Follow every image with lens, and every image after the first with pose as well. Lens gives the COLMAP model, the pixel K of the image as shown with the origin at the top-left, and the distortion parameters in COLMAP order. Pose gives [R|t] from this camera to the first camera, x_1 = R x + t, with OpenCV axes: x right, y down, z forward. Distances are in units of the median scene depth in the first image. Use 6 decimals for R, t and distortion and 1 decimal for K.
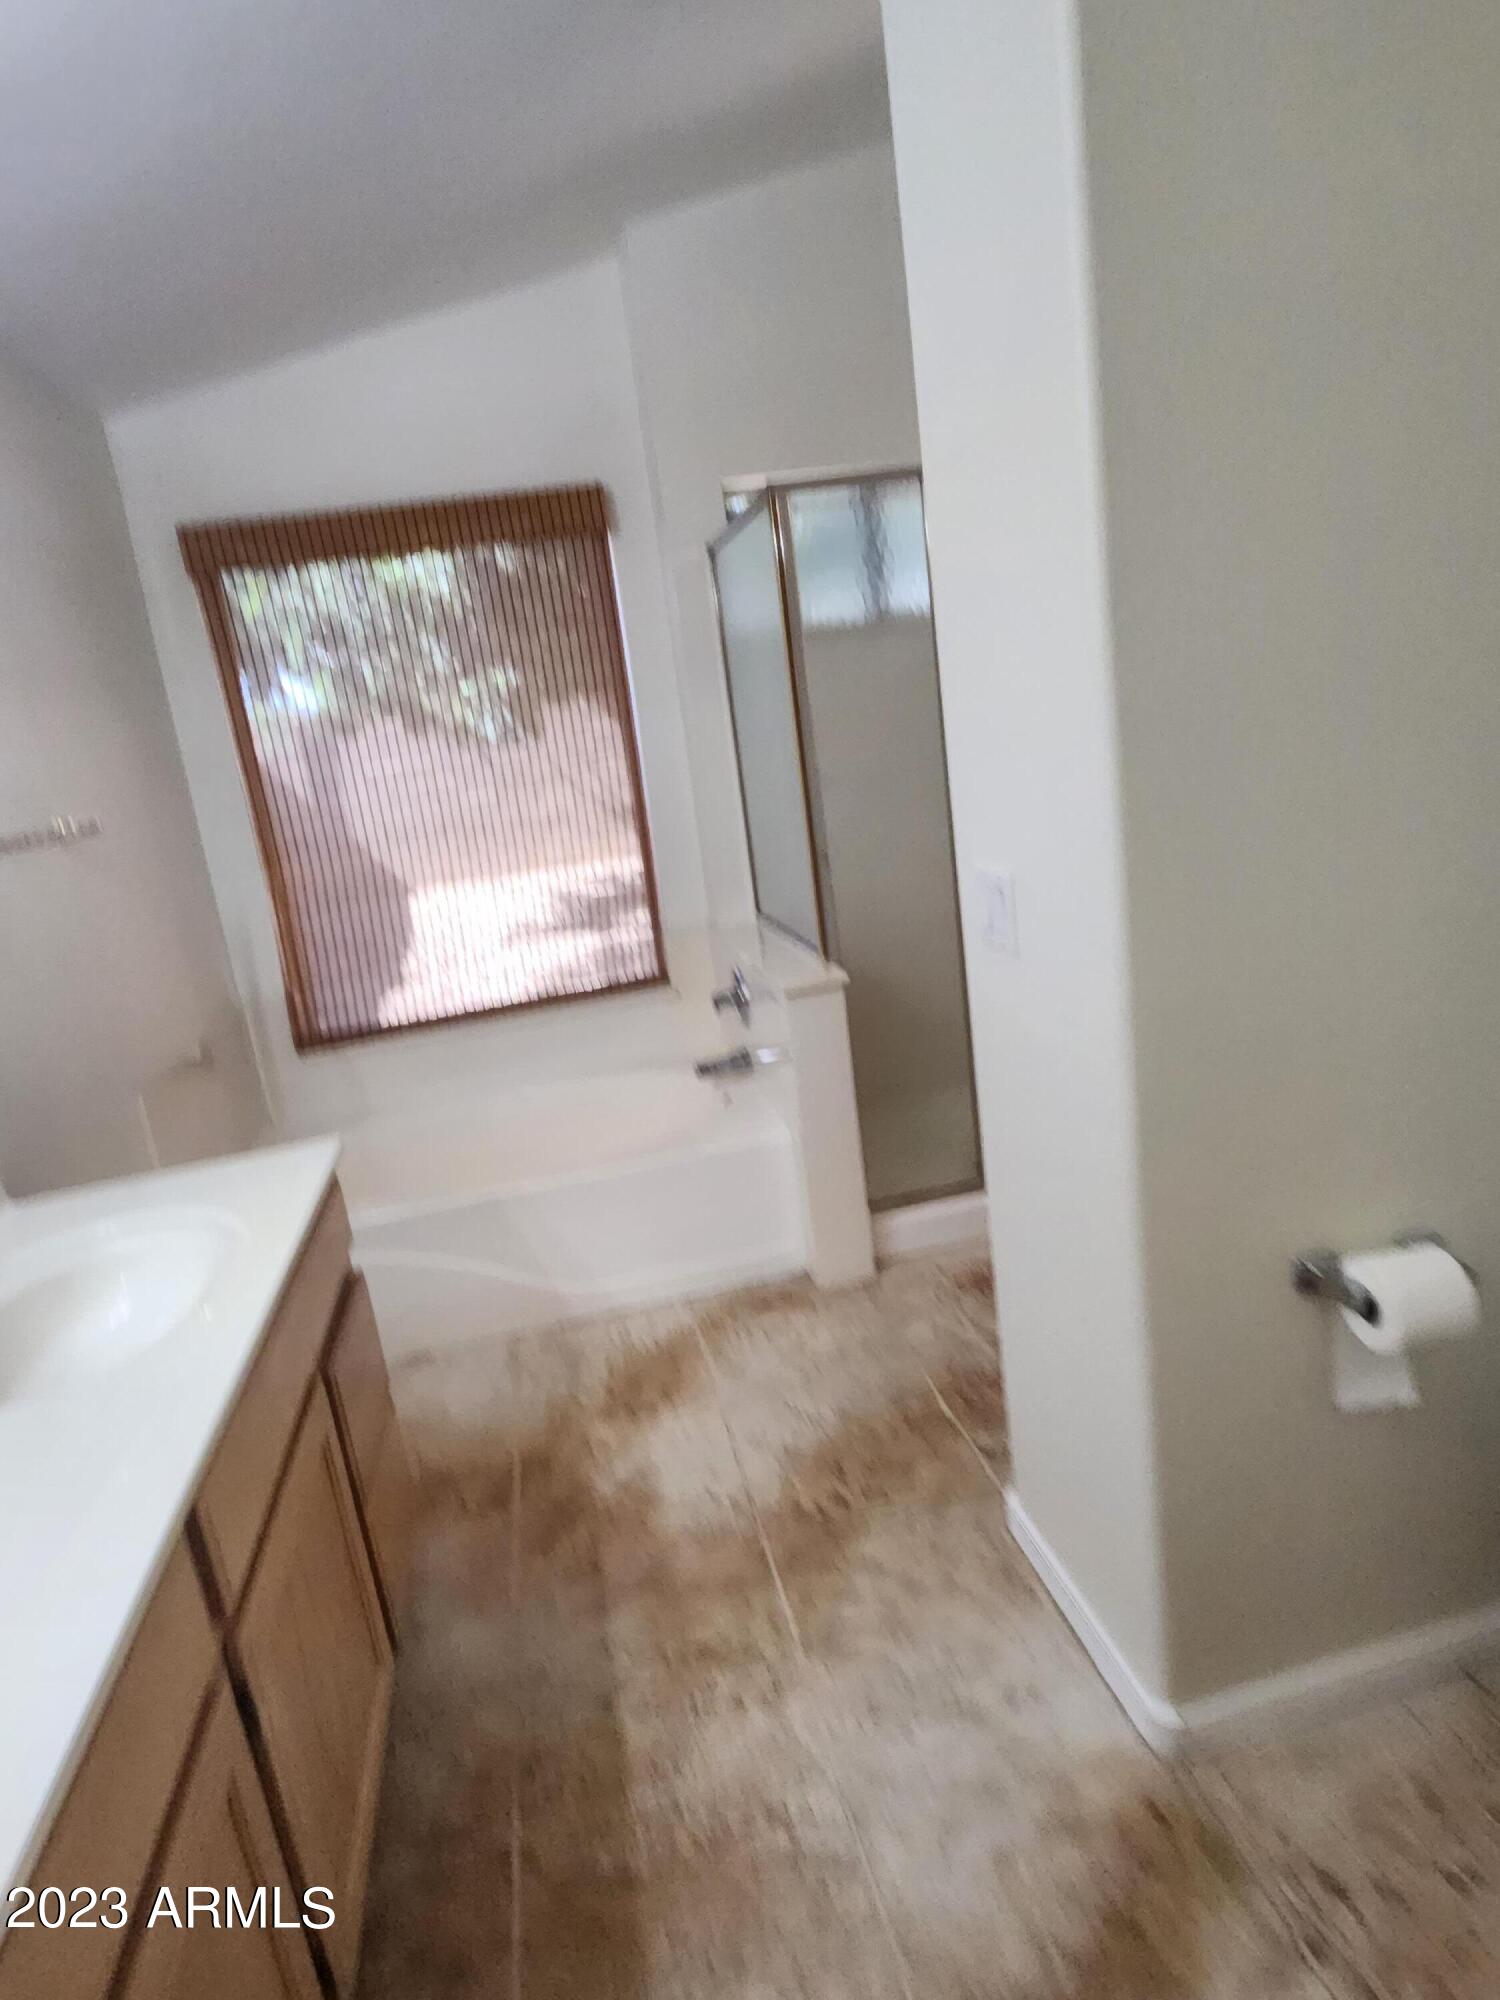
lens RADIAL K [[1129.8, 0, 750.0], [0, 1129.8, 1000.0], [0, 0, 1]] dist [0.000957, 0.001001]
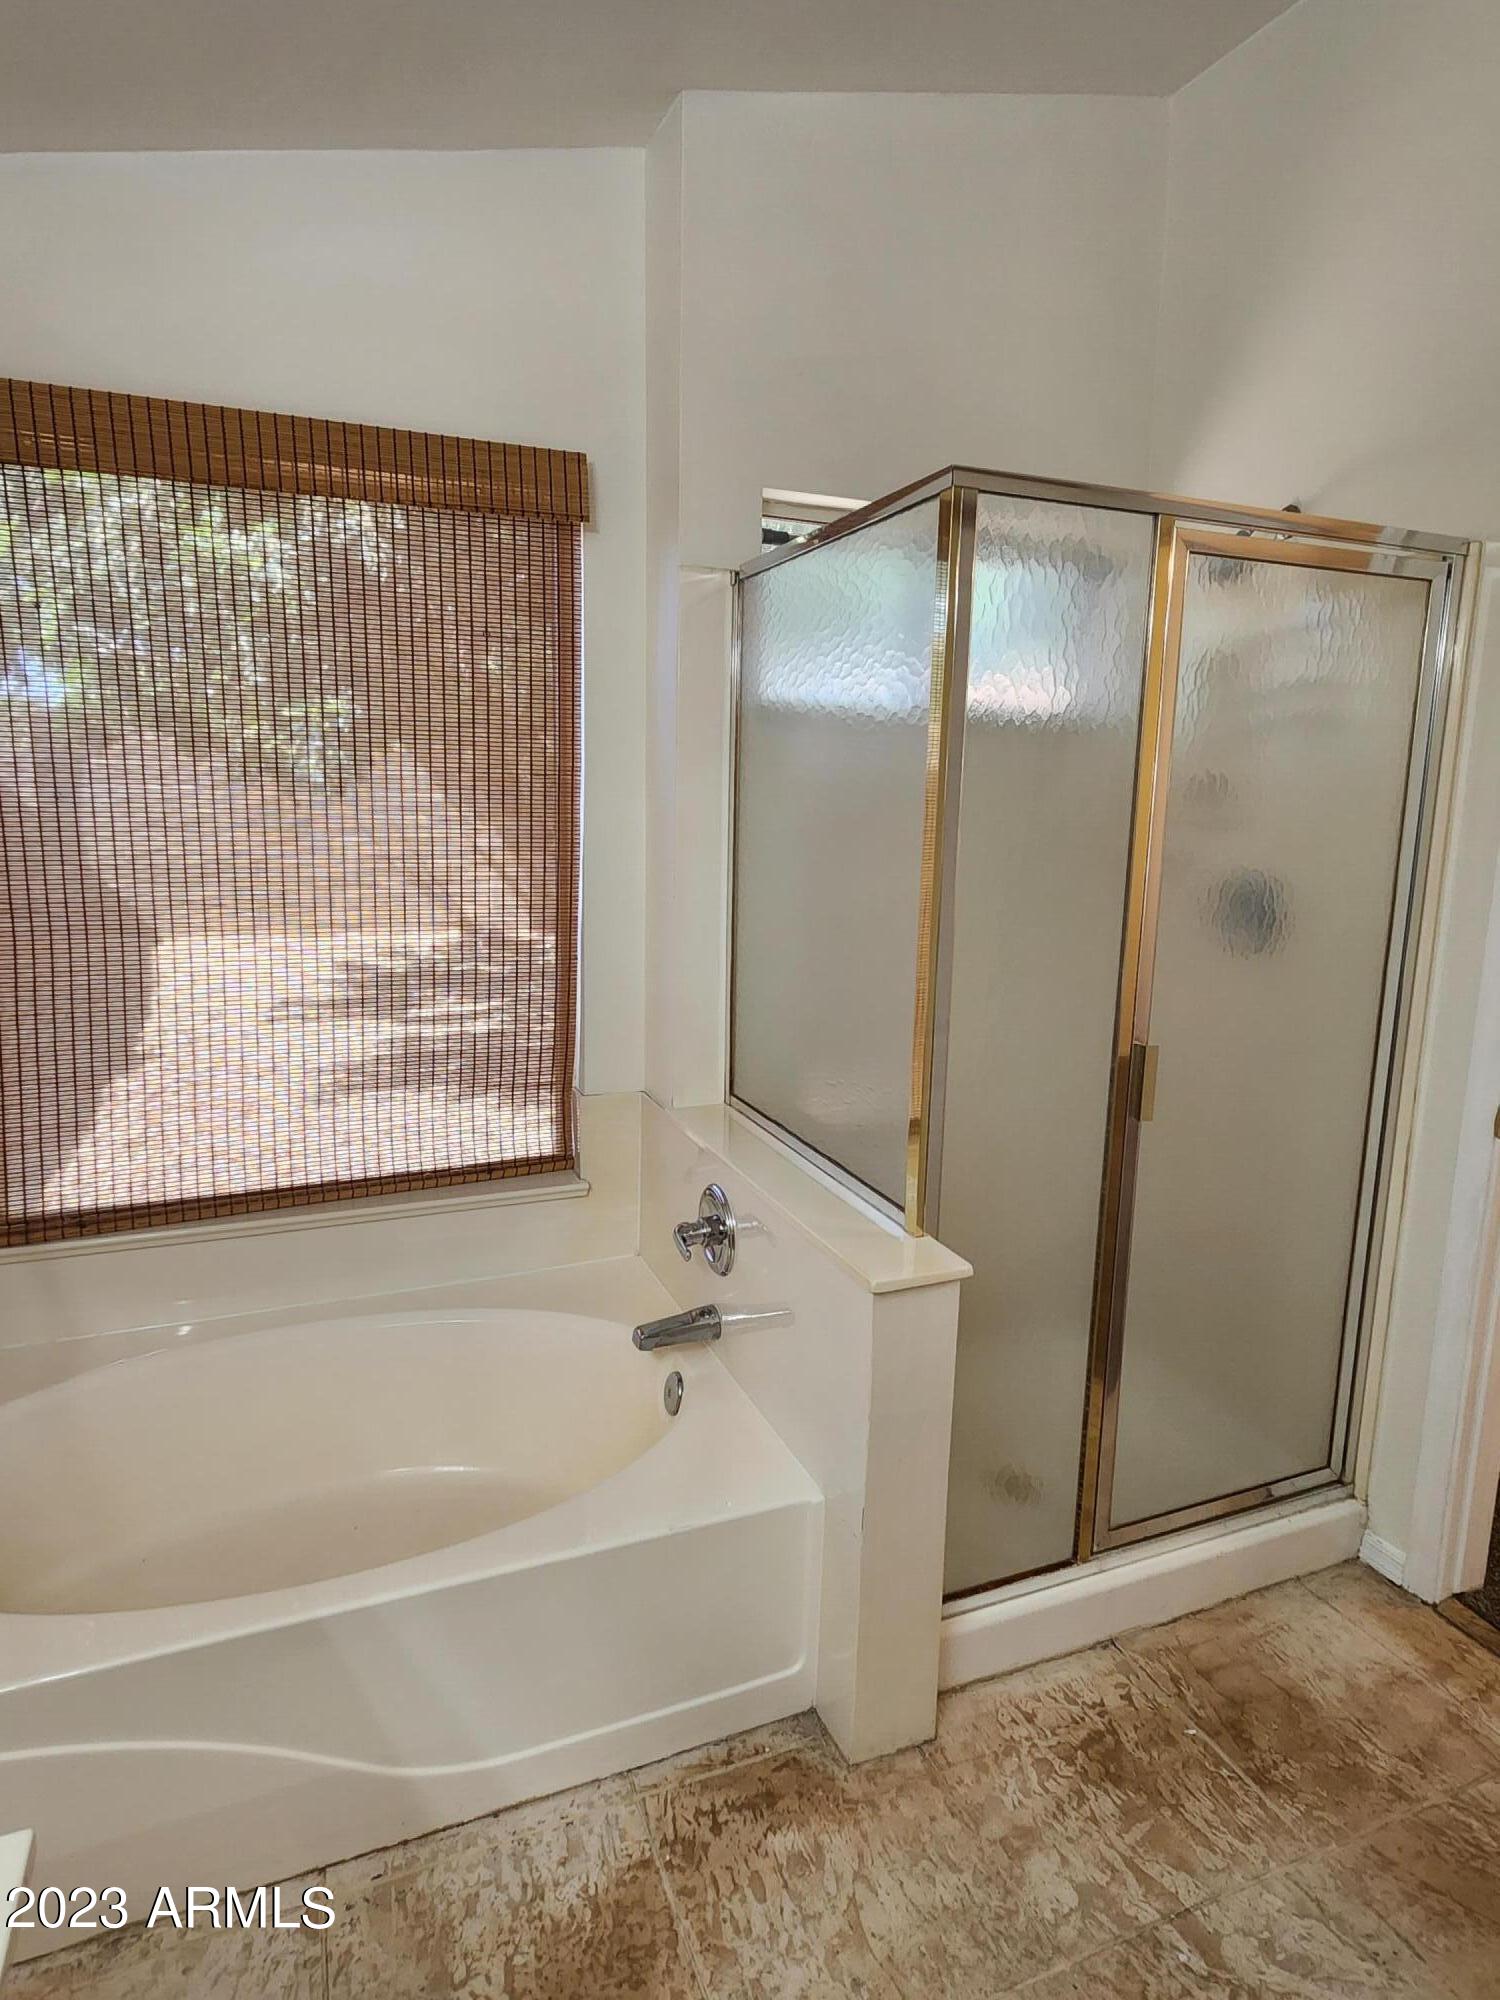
lens RADIAL K [[1129.8, 0, 750.0], [0, 1129.8, 1000.0], [0, 0, 1]] dist [0.000957, 0.001001]
pose [[0.971223, 0.115766, 0.208142, -0.126861], [-0.099366, 0.991185, -0.087627, -0.070223], [-0.216452, 0.064423, 0.974165, 0.301618]]
